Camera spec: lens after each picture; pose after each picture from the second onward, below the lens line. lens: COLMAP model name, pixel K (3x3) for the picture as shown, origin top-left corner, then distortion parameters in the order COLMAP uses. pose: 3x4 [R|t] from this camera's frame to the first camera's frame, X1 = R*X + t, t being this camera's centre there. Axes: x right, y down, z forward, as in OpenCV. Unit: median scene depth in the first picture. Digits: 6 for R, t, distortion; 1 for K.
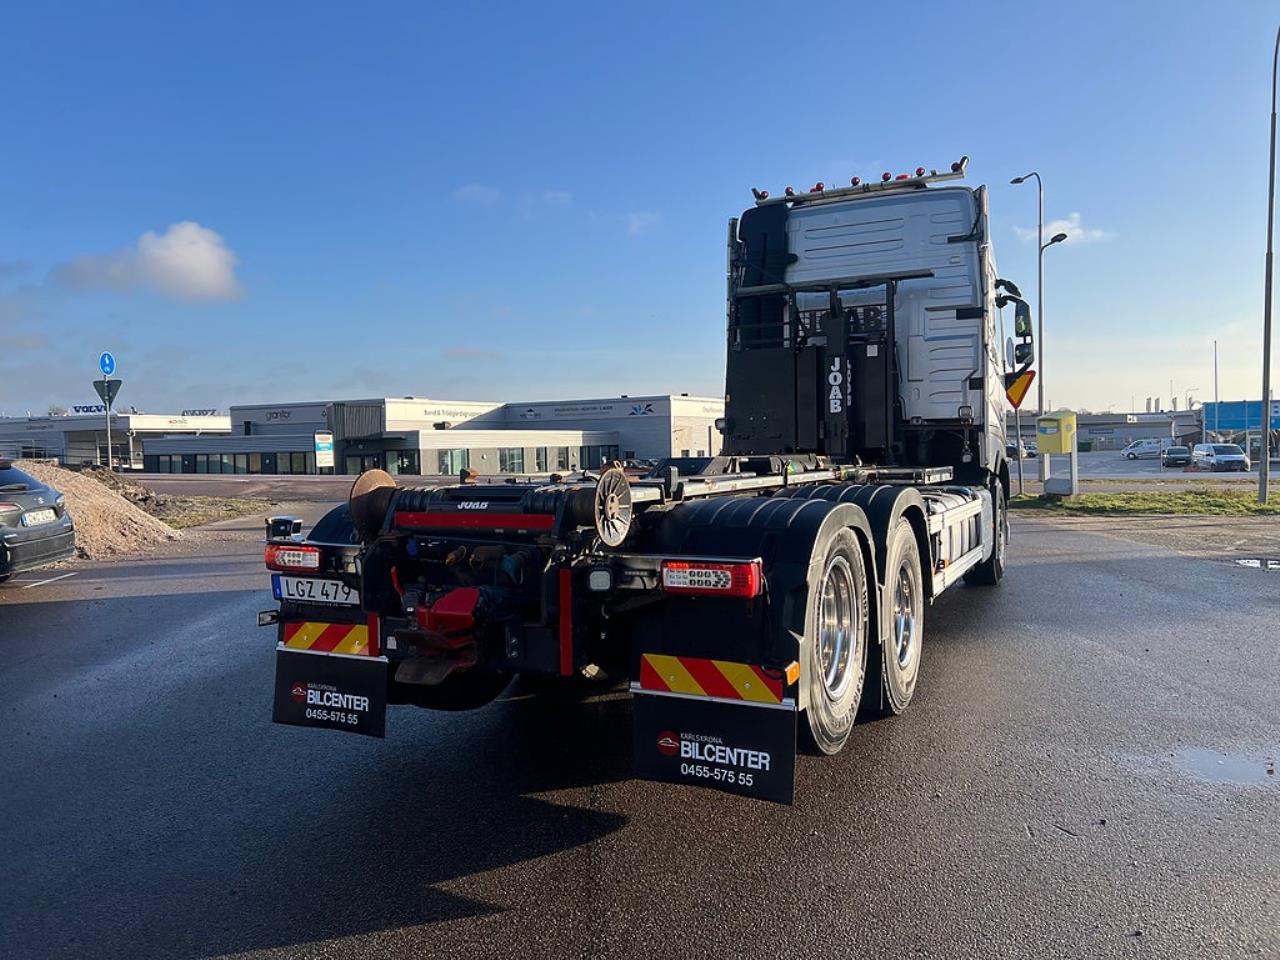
lens RADIAL K [[958.9, 0, 643.4], [0, 958.9, 467.1], [0, 0, 1]] dist [0.084689, -0.108964]
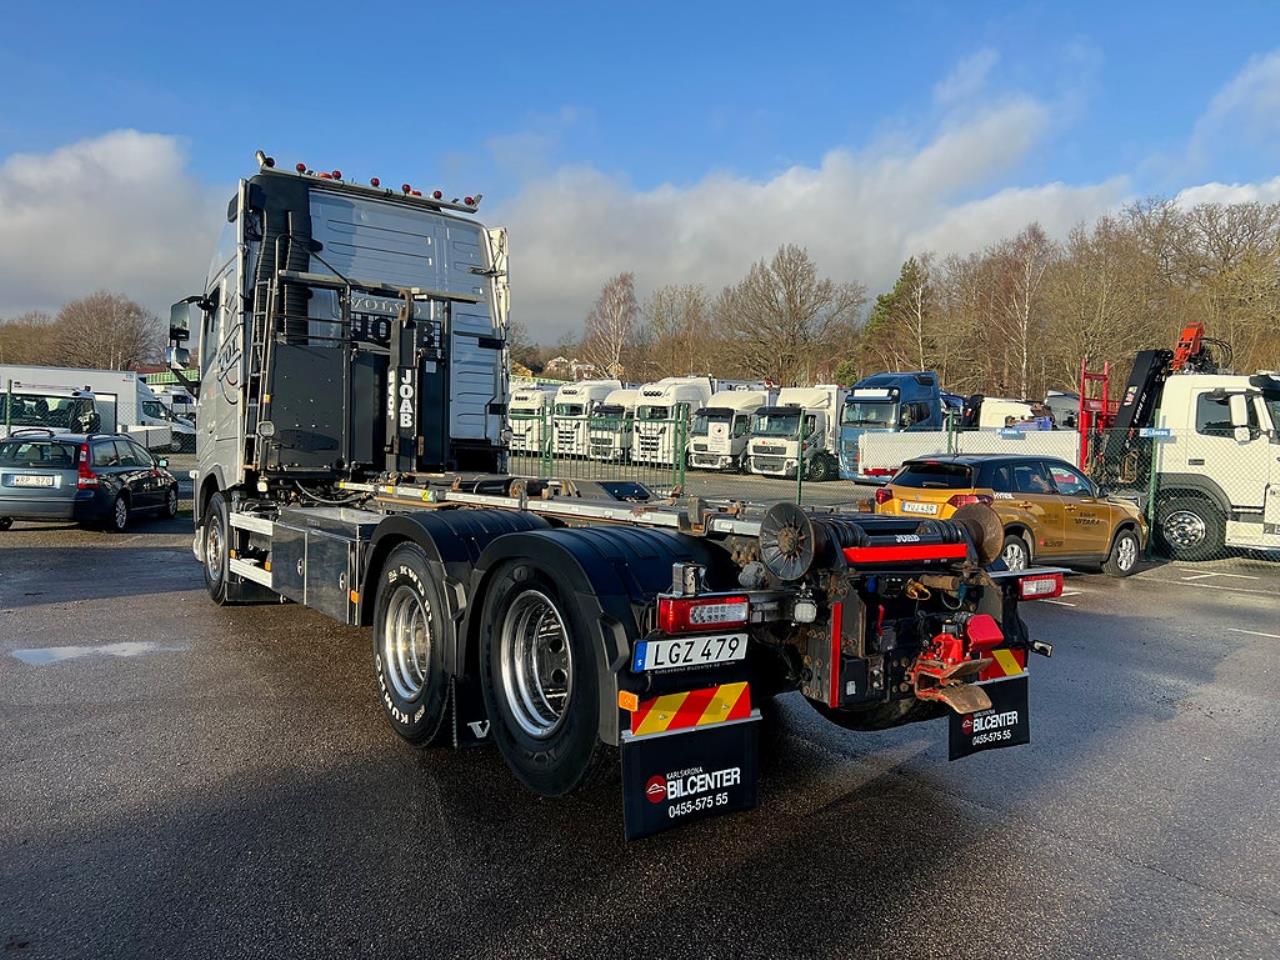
lens RADIAL K [[959.3, 0, 644.6], [0, 959.3, 479.9], [0, 0, 1]] dist [0.079418, -0.093990]
pose [[0.463663, 0.011185, 0.885941, -0.529082], [-0.019906, 0.999799, -0.002204, -0.006252], [-0.885788, -0.016613, 0.463793, 0.332645]]
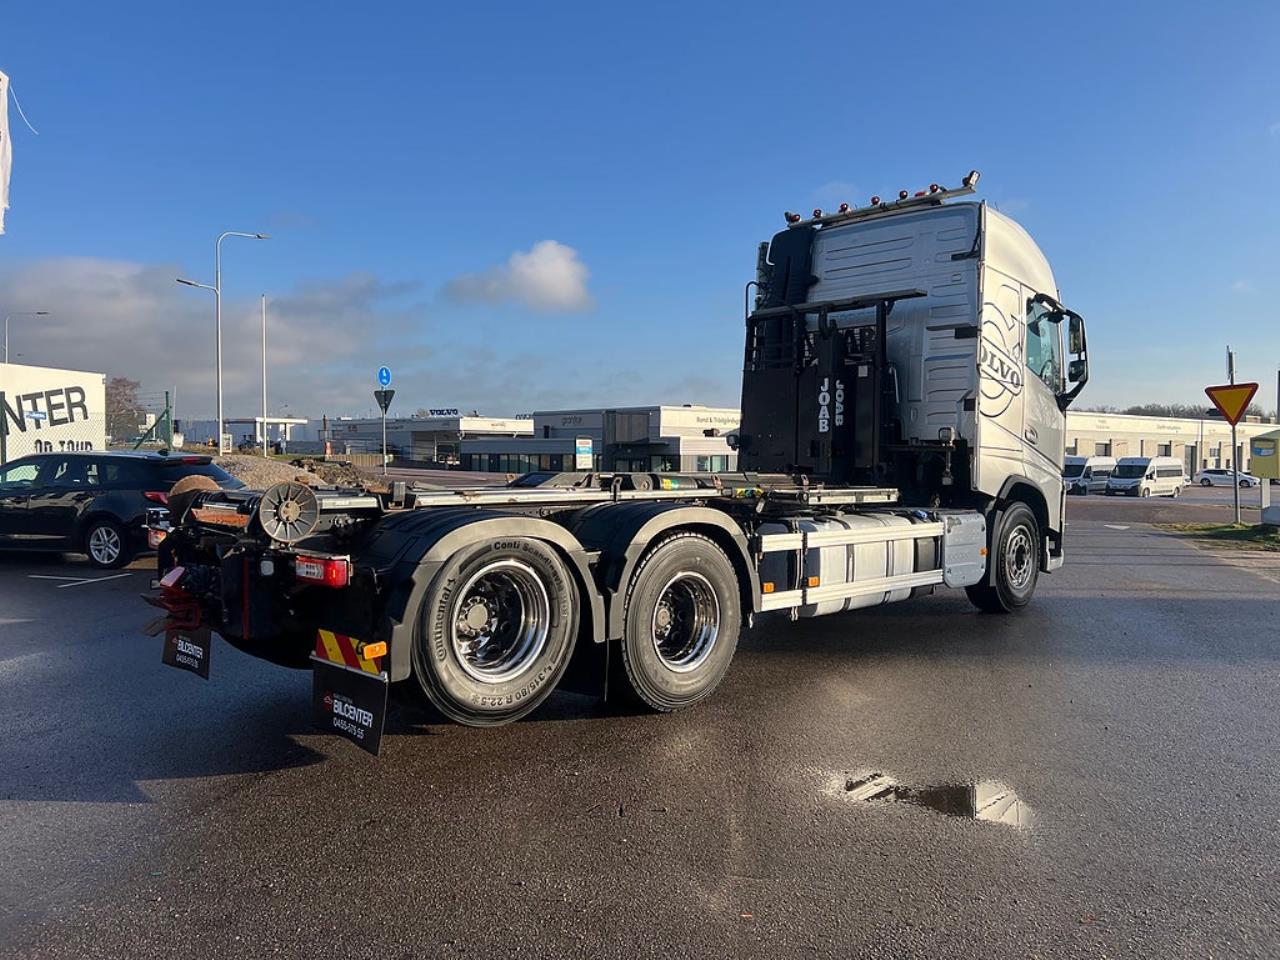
lens RADIAL K [[959.3, 0, 644.6], [0, 959.3, 479.9], [0, 0, 1]] dist [0.079418, -0.093990]
pose [[0.948416, 0.032645, -0.315343, 0.334668], [-0.030478, 0.999466, 0.011804, -0.011834], [0.315560, -0.001584, 0.948904, -0.027384]]
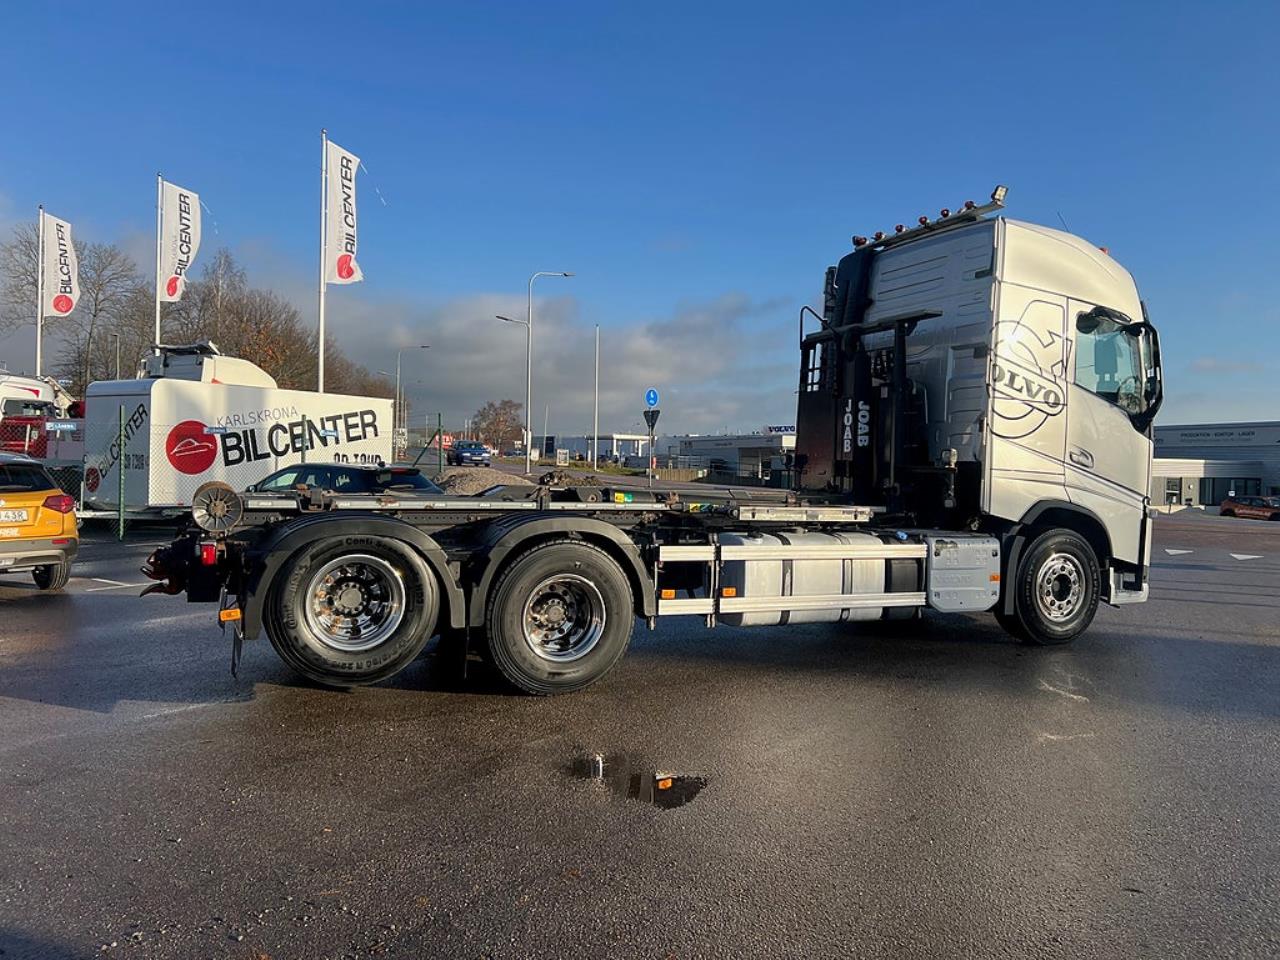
lens RADIAL K [[954.6, 0, 655.0], [0, 954.6, 480.1], [0, 0, 1]] dist [0.059464, -0.002711]
pose [[0.780753, 0.044178, -0.623277, 0.666472], [-0.049133, 0.998749, 0.009244, -0.025278], [0.622906, 0.023406, 0.781947, 0.061977]]
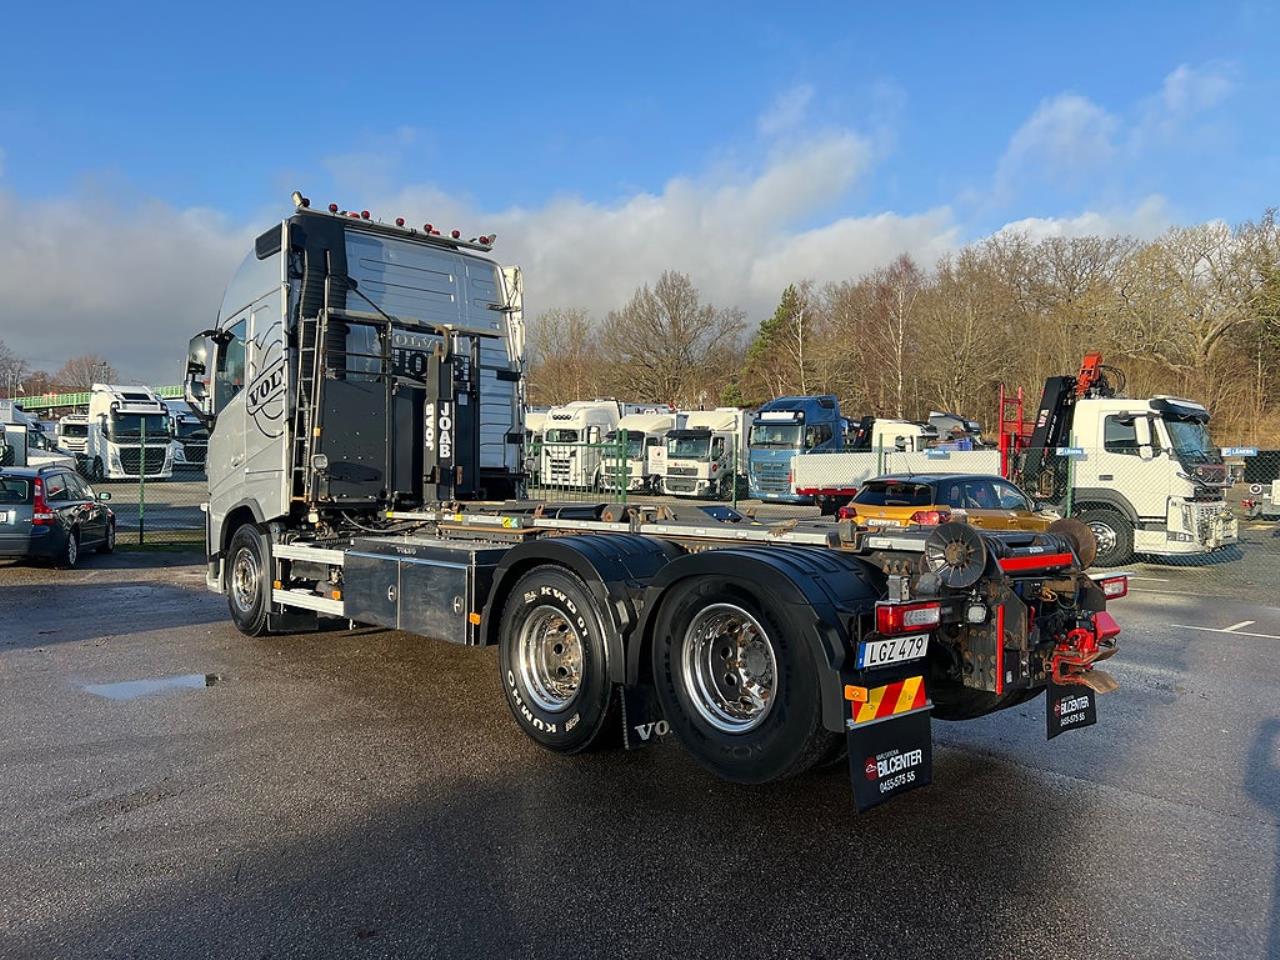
lens RADIAL K [[959.0, 0, 640.0], [0, 959.0, 480.0], [0, 0, 1]] dist [0.085944, -0.100546]
pose [[0.349768, 0.024077, 0.936527, -0.650471], [0.000201, 0.999668, -0.025775, -0.007064], [-0.936836, 0.009203, 0.349647, 0.448263]]
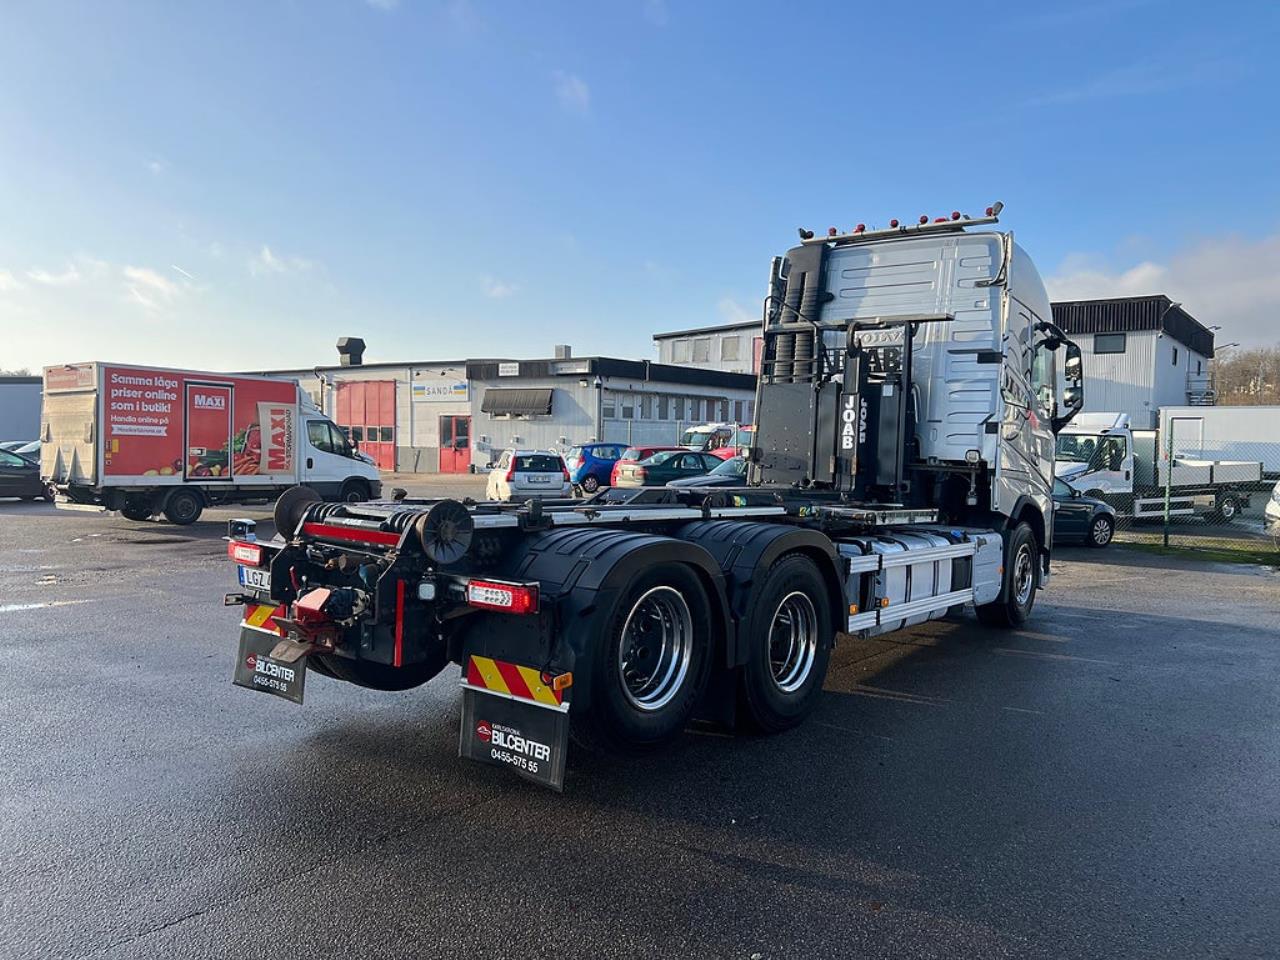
lens RADIAL K [[959.0, 0, 640.0], [0, 959.0, 480.0], [0, 0, 1]] dist [0.085944, -0.100546]
pose [[0.979455, 0.059642, -0.192639, 0.178295], [-0.058703, 0.998219, 0.010587, -0.020561], [0.192927, 0.000938, 0.981213, -0.058666]]
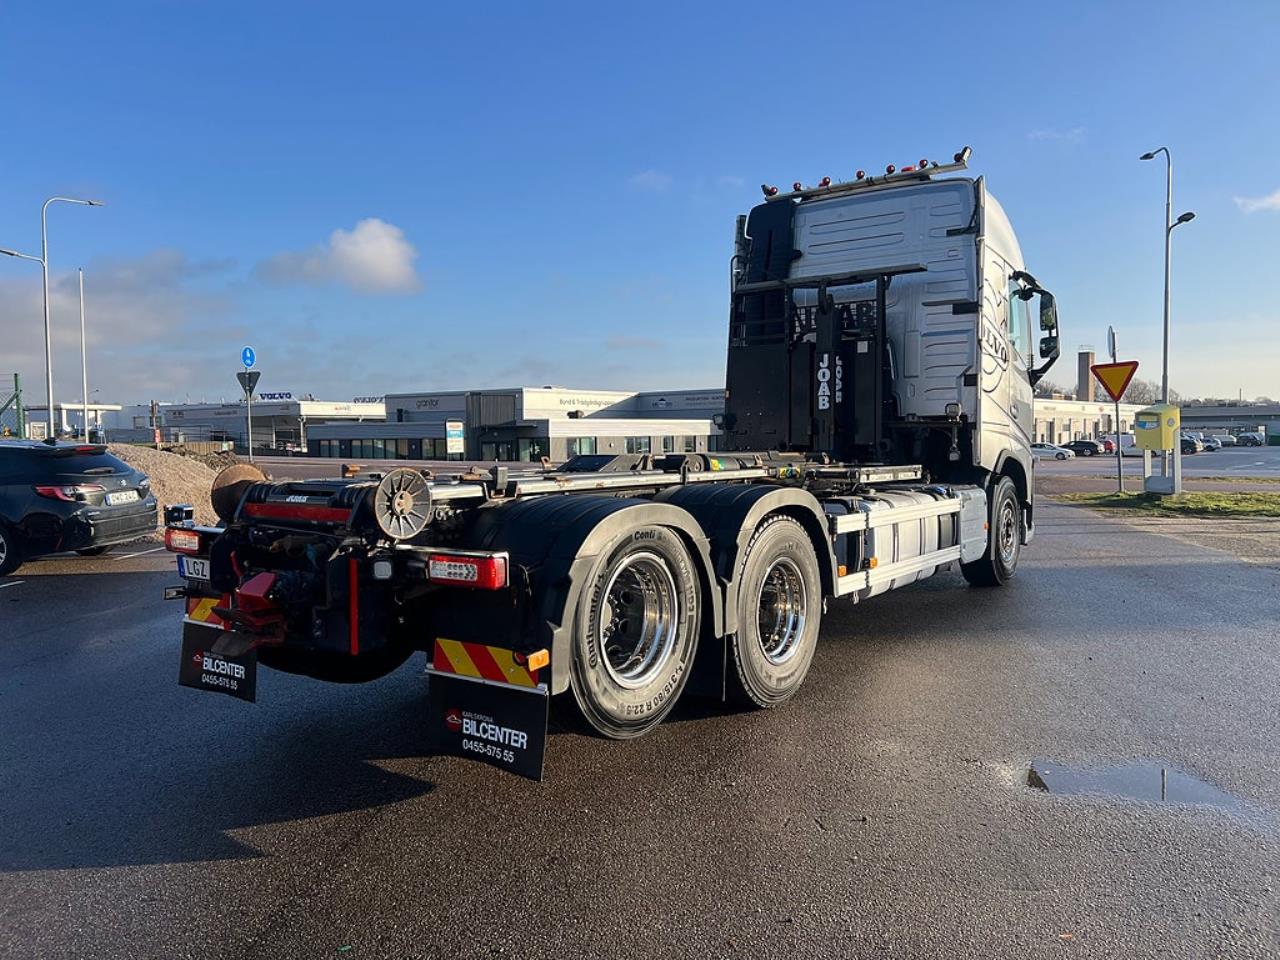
lens RADIAL K [[958.9, 0, 643.4], [0, 958.9, 467.1], [0, 0, 1]] dist [0.084689, -0.108964]
pose [[0.987357, 0.014543, -0.157846, 0.169011], [-0.012579, 0.999831, 0.013431, -0.007225], [0.158015, -0.011275, 0.987372, -0.017704]]
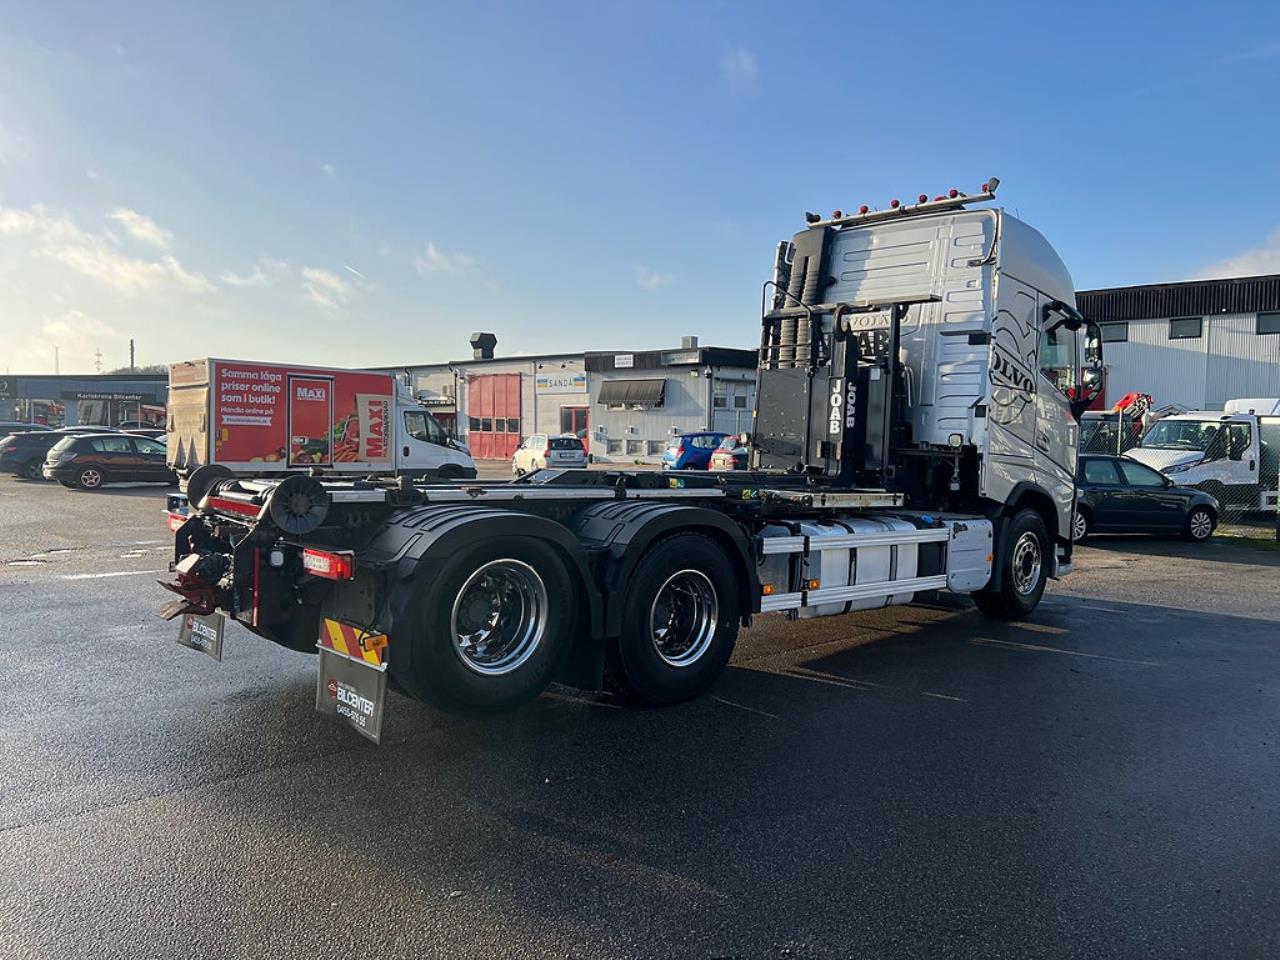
lens RADIAL K [[959.3, 0, 644.6], [0, 959.3, 479.9], [0, 0, 1]] dist [0.079418, -0.093990]
pose [[0.938605, 0.066349, -0.338552, 0.351902], [-0.060289, 0.997777, 0.028395, -0.023589], [0.339684, -0.006241, 0.940519, -0.035514]]
